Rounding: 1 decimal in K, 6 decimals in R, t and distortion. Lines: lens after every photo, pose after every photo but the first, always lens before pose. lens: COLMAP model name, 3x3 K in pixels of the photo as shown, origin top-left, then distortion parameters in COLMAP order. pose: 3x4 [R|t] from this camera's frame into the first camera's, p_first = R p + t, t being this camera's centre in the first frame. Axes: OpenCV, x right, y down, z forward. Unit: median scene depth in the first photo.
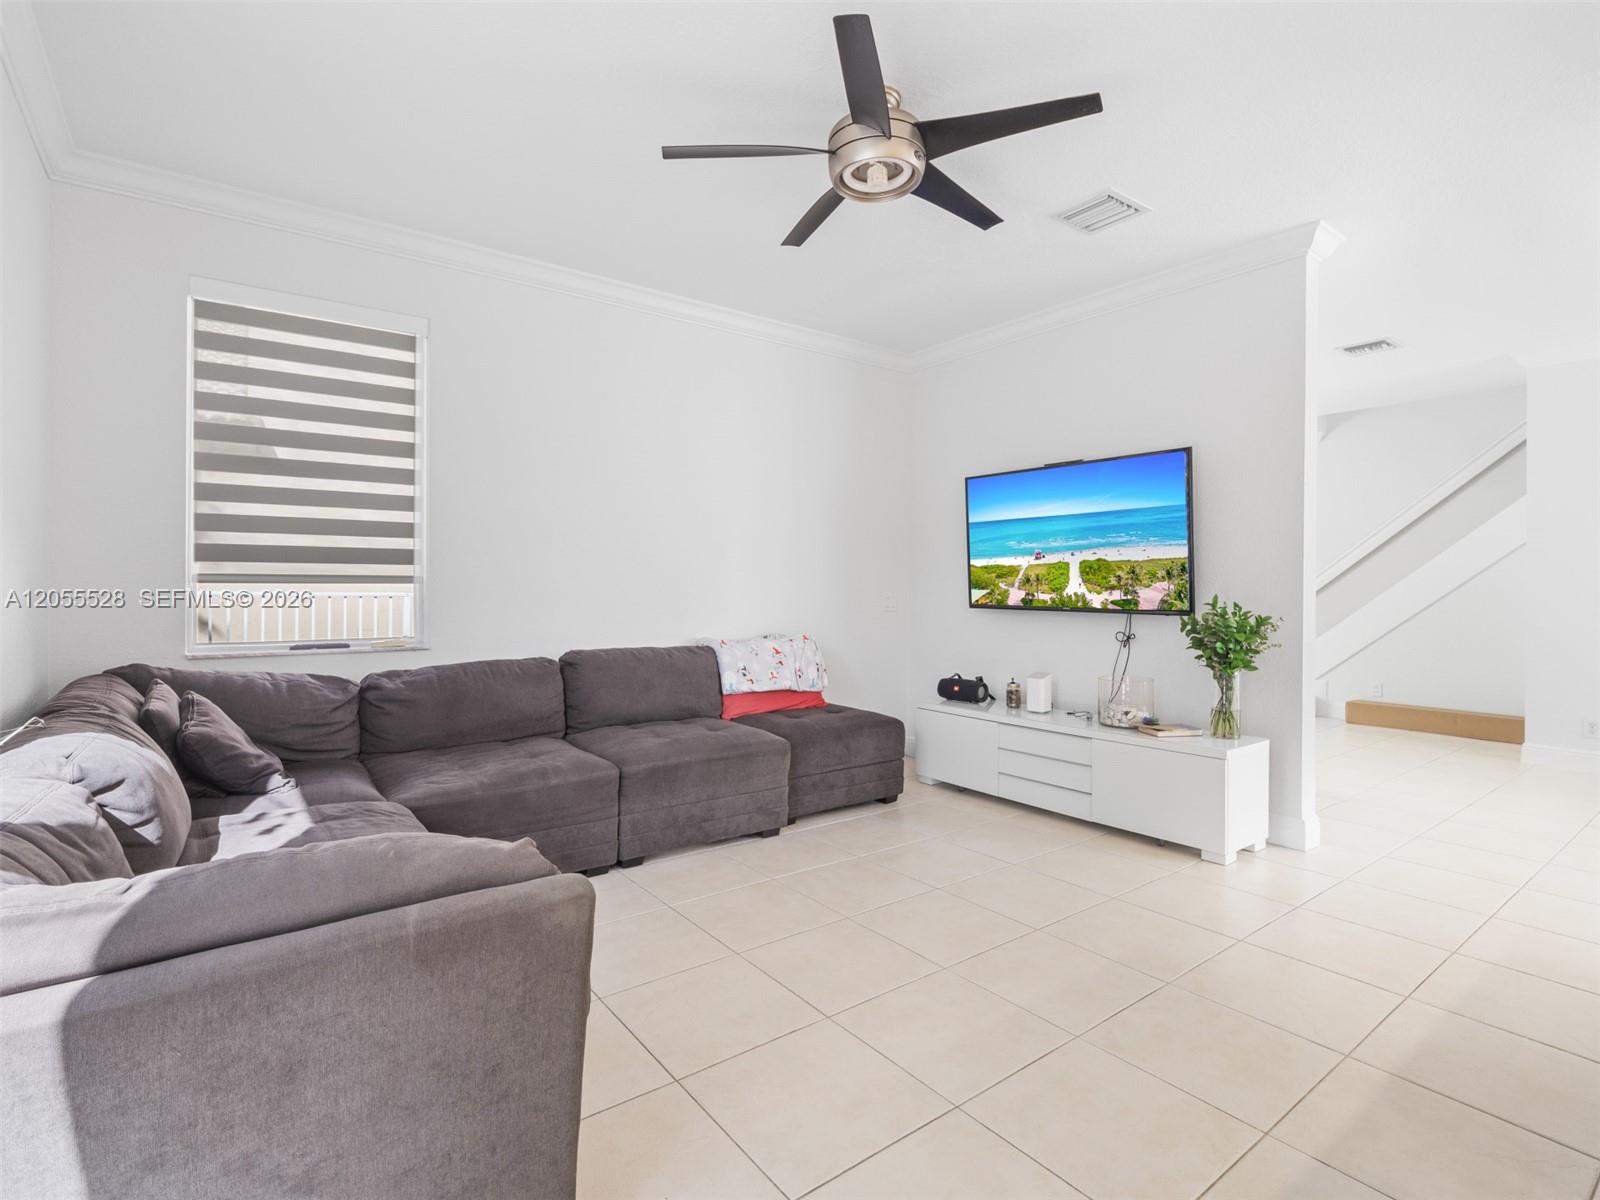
lens RADIAL K [[802.1, 0, 792.4], [0, 802.1, 564.8], [0, 0, 1]] dist [-0.010580, -0.001063]
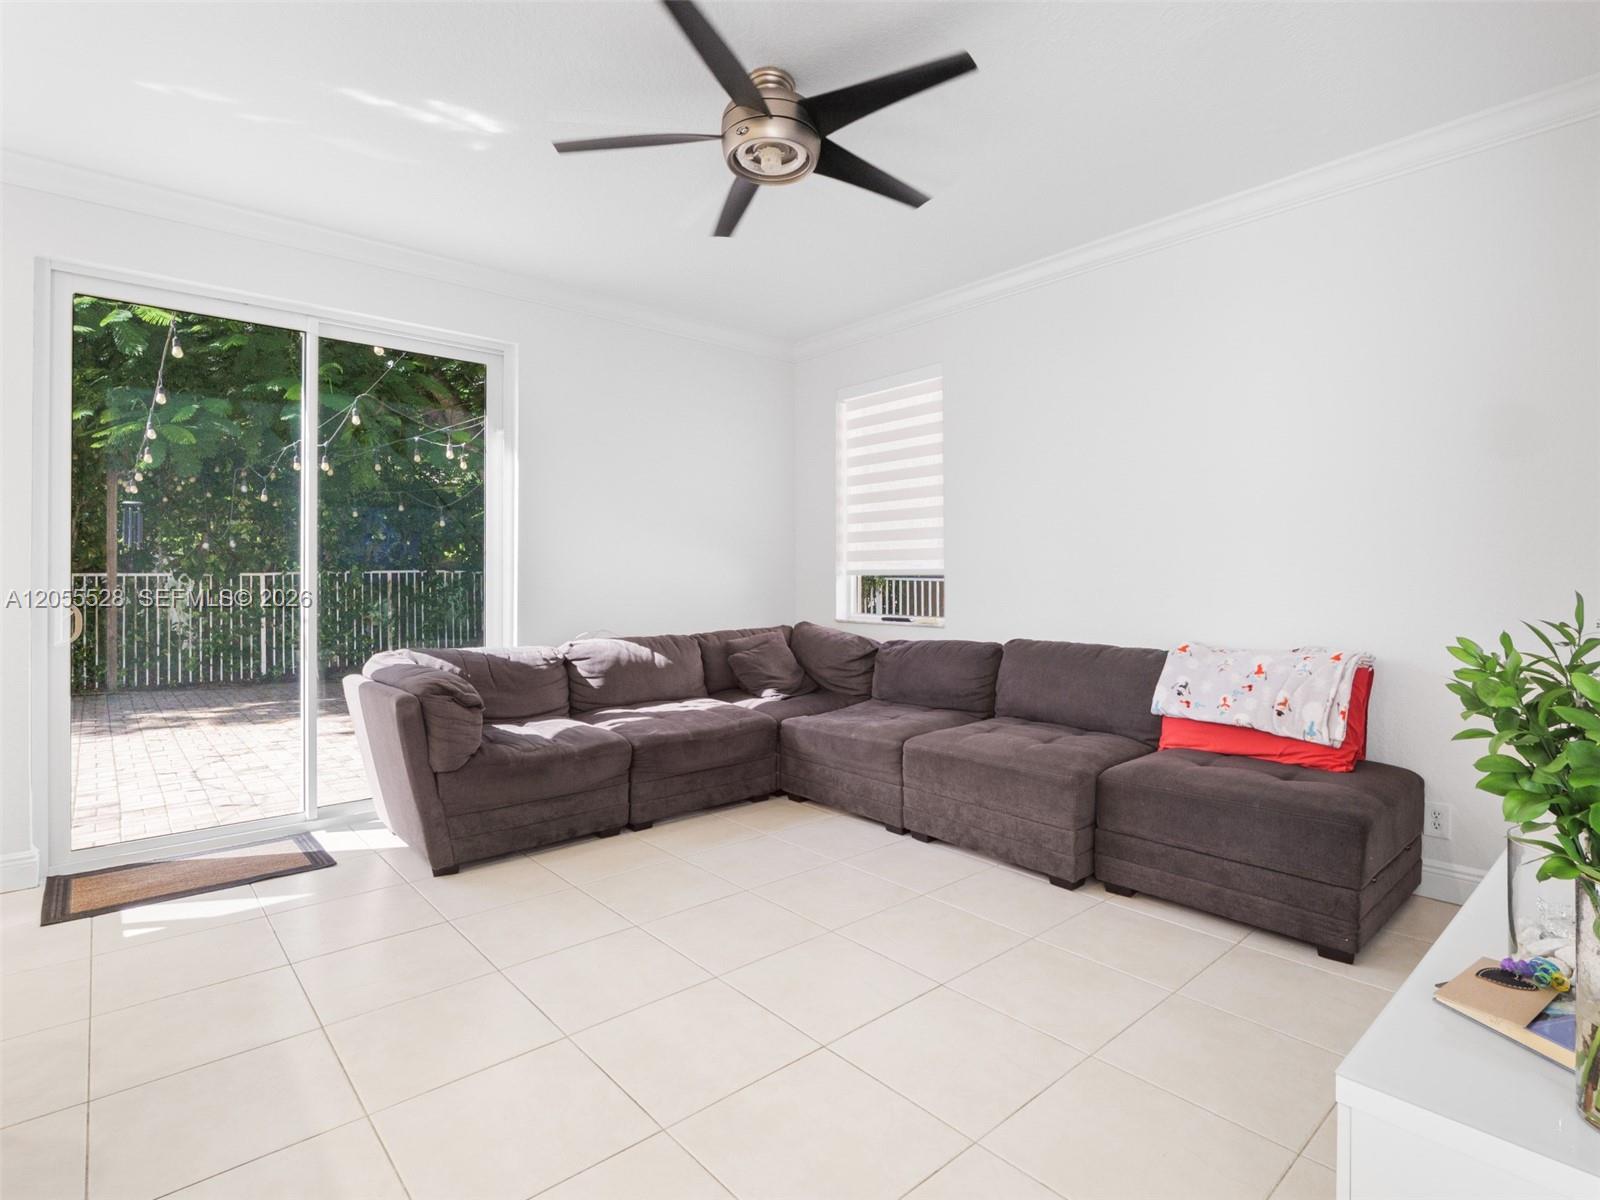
lens RADIAL K [[819.2, 0, 805.6], [0, 819.2, 552.6], [0, 0, 1]] dist [-0.001785, -0.000669]
pose [[0.066702, -0.027797, -0.997386, 0.771070], [0.035838, 0.999034, -0.025447, 0.014202], [0.997129, -0.034047, 0.067634, 0.681622]]
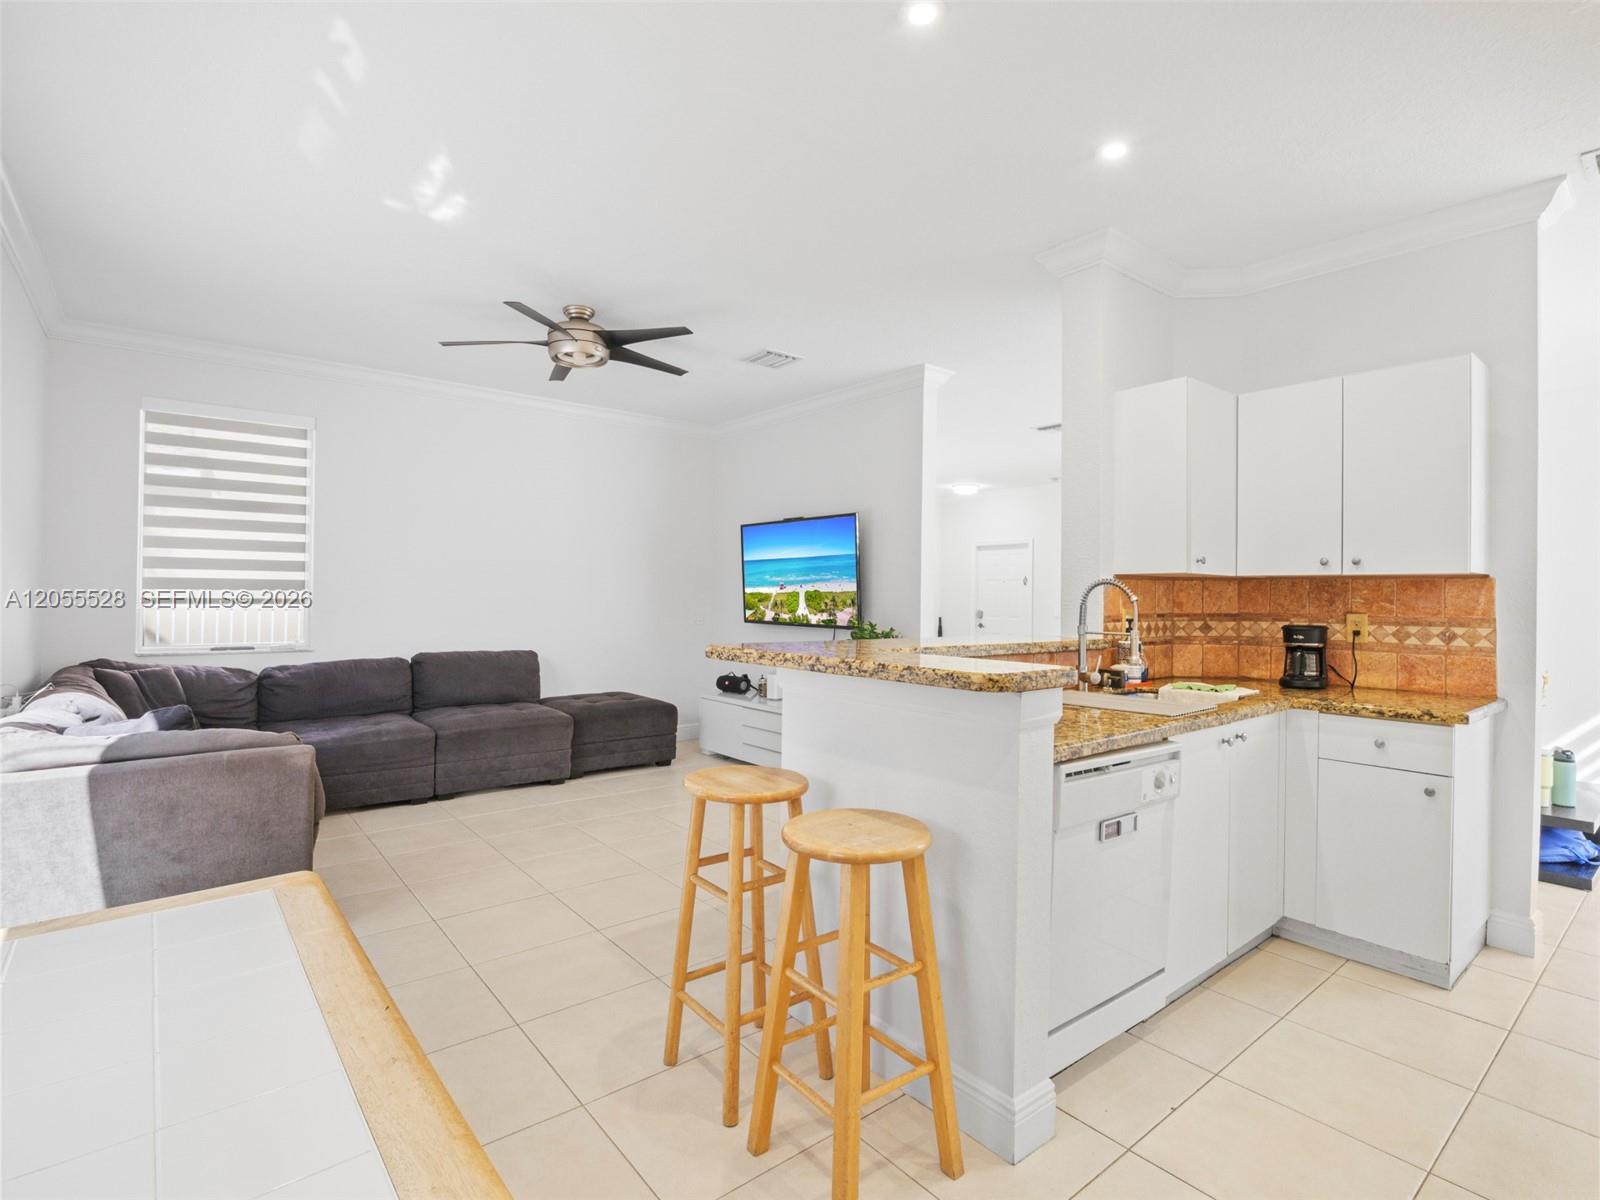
lens RADIAL K [[801.9, 0, 814.7], [0, 801.9, 561.3], [0, 0, 1]] dist [-0.013858, -0.000954]
pose [[0.998416, 0.012218, 0.054913, 0.339448], [-0.011381, 0.999815, -0.015538, -0.040124], [-0.055092, 0.014888, 0.998370, -0.443757]]
